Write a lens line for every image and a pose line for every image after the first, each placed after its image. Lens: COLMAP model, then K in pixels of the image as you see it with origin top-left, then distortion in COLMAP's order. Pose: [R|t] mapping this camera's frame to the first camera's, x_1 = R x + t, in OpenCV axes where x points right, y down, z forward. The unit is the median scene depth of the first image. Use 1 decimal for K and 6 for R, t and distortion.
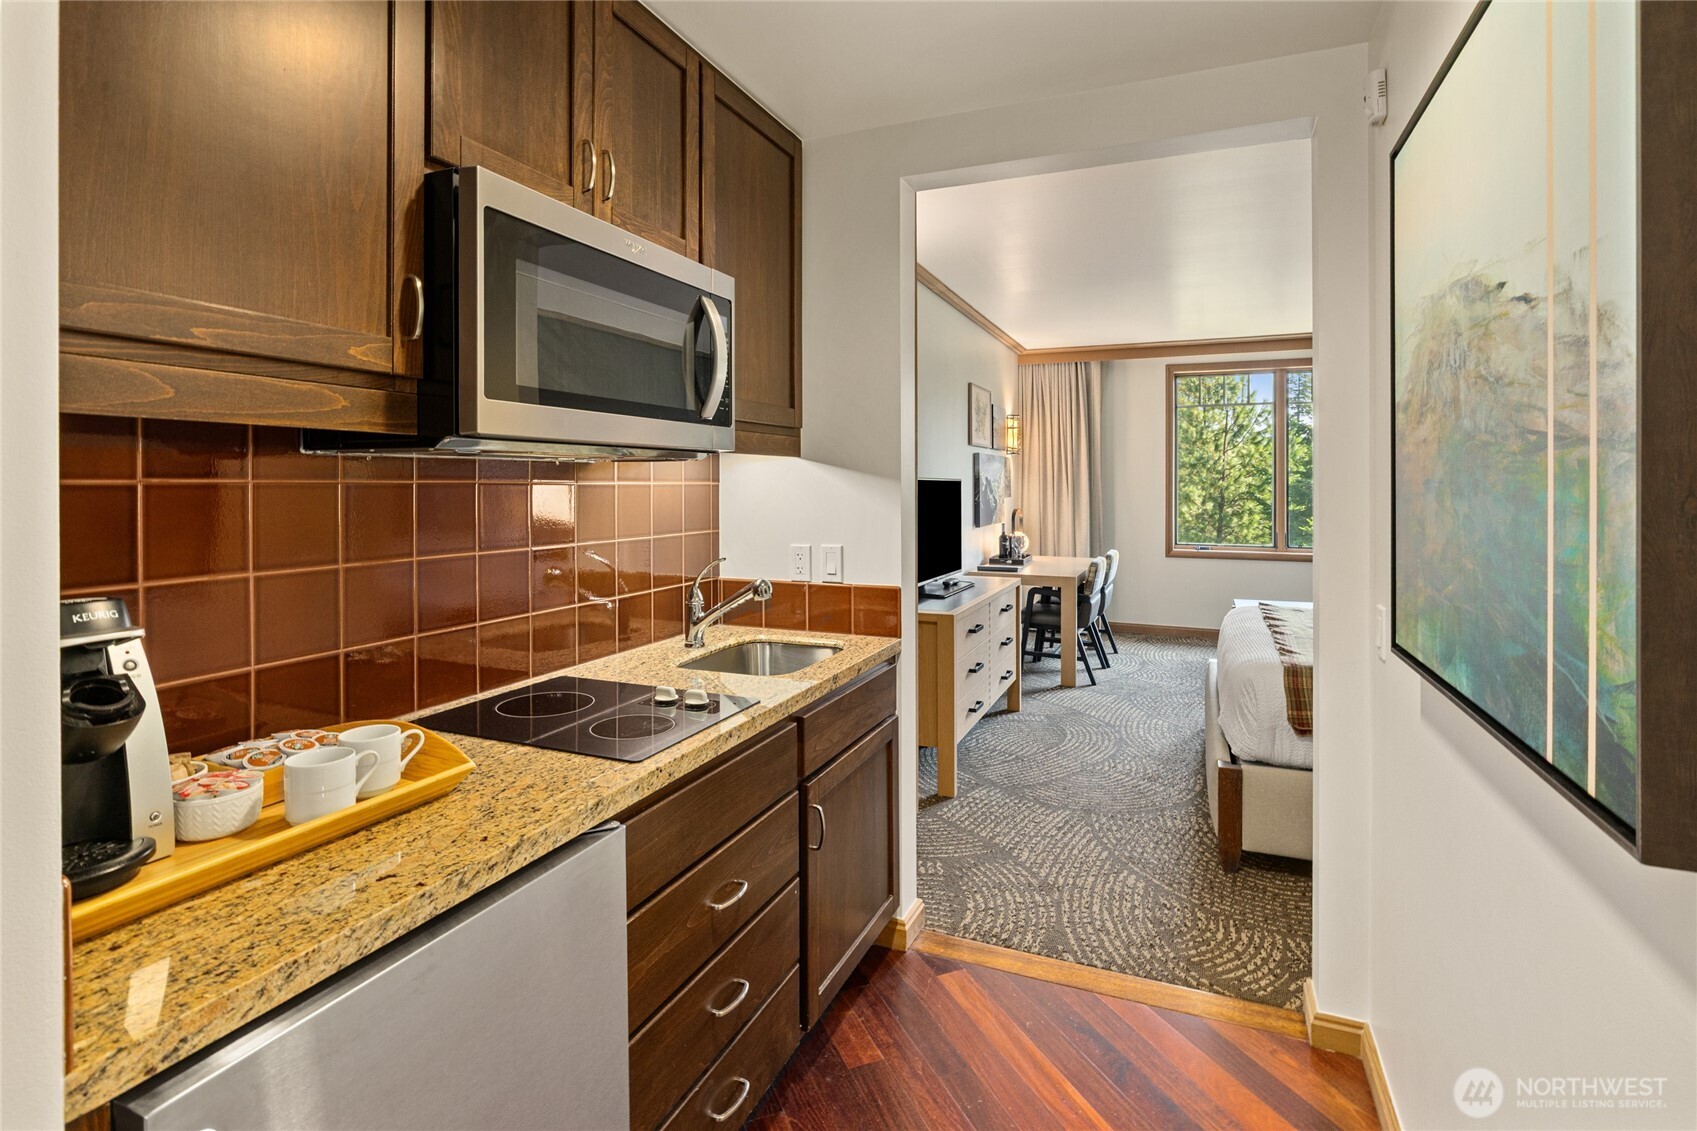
lens RADIAL K [[842.7, 0, 846.2], [0, 842.7, 476.2], [0, 0, 1]] dist [-0.006657, 0.003049]
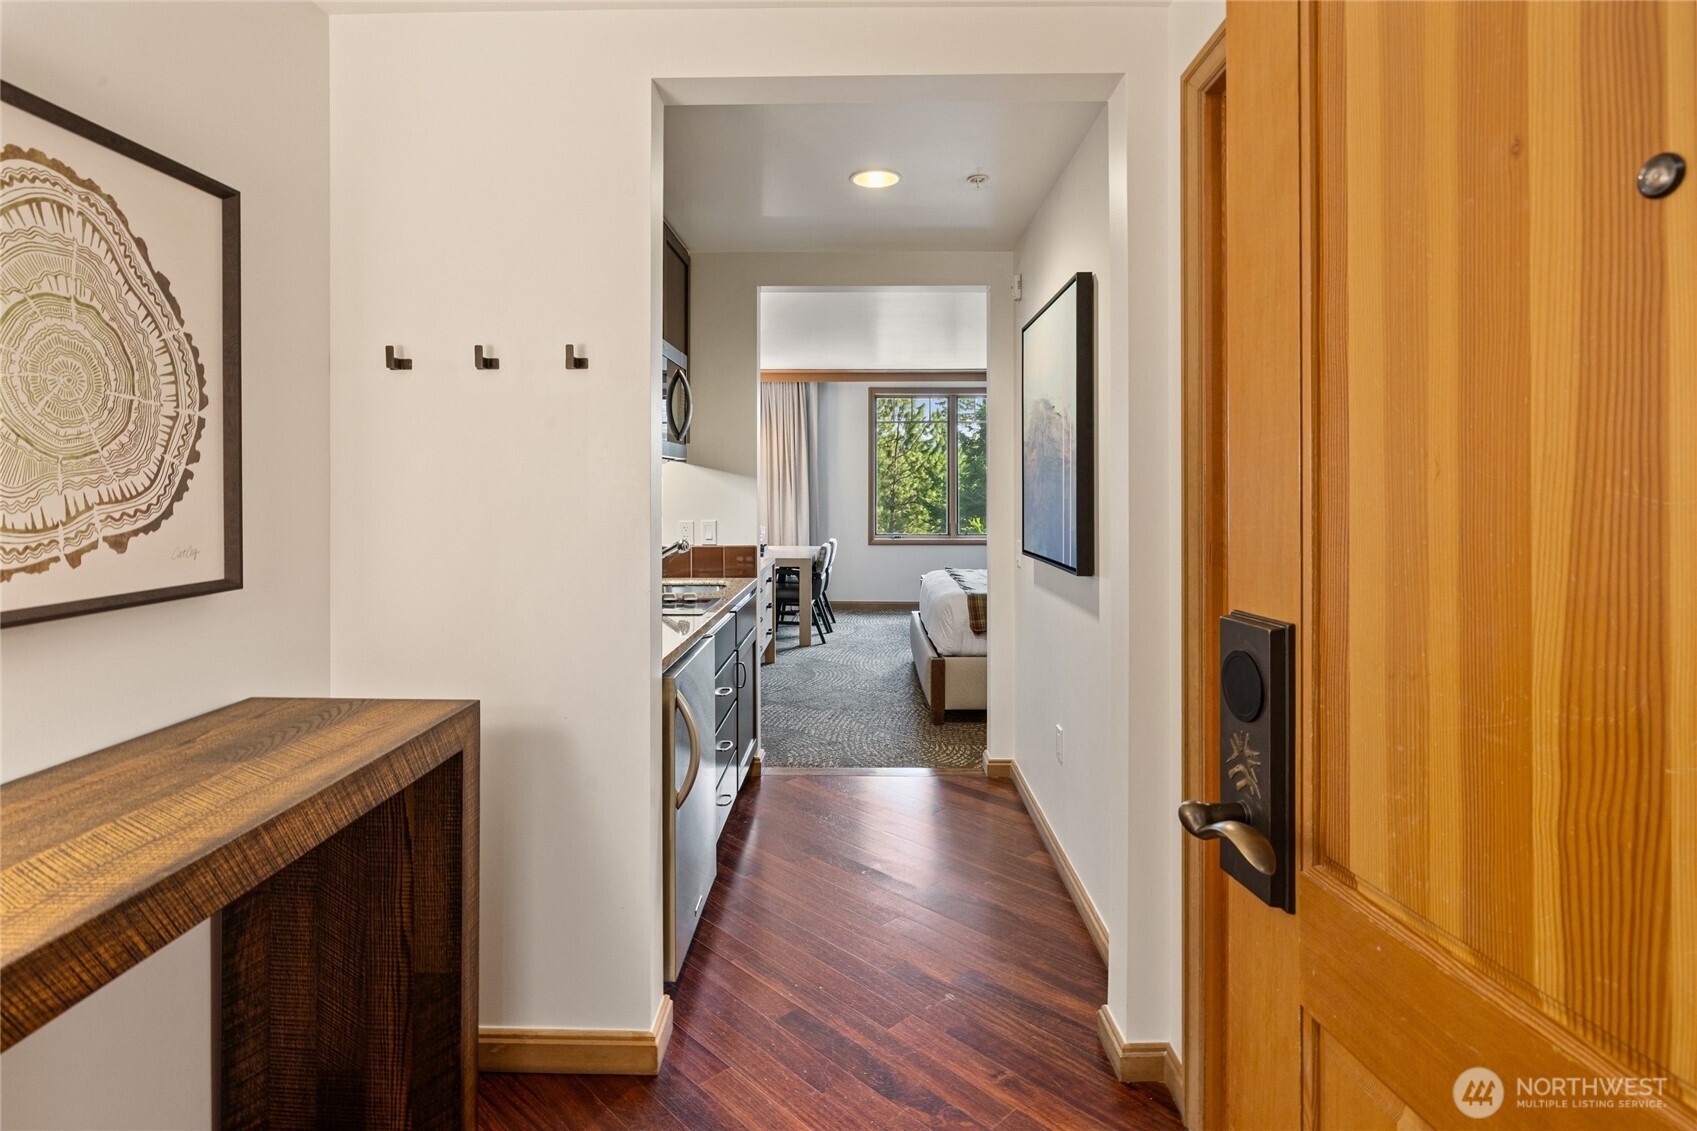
lens RADIAL K [[913.2, 0, 879.7], [0, 913.2, 476.0], [0, 0, 1]] dist [0.000512, -0.000672]
pose [[0.915787, 0.003843, 0.401646, -0.363446], [-0.001565, 0.999981, -0.005999, 0.010193], [-0.401661, 0.004865, 0.915775, -0.578504]]
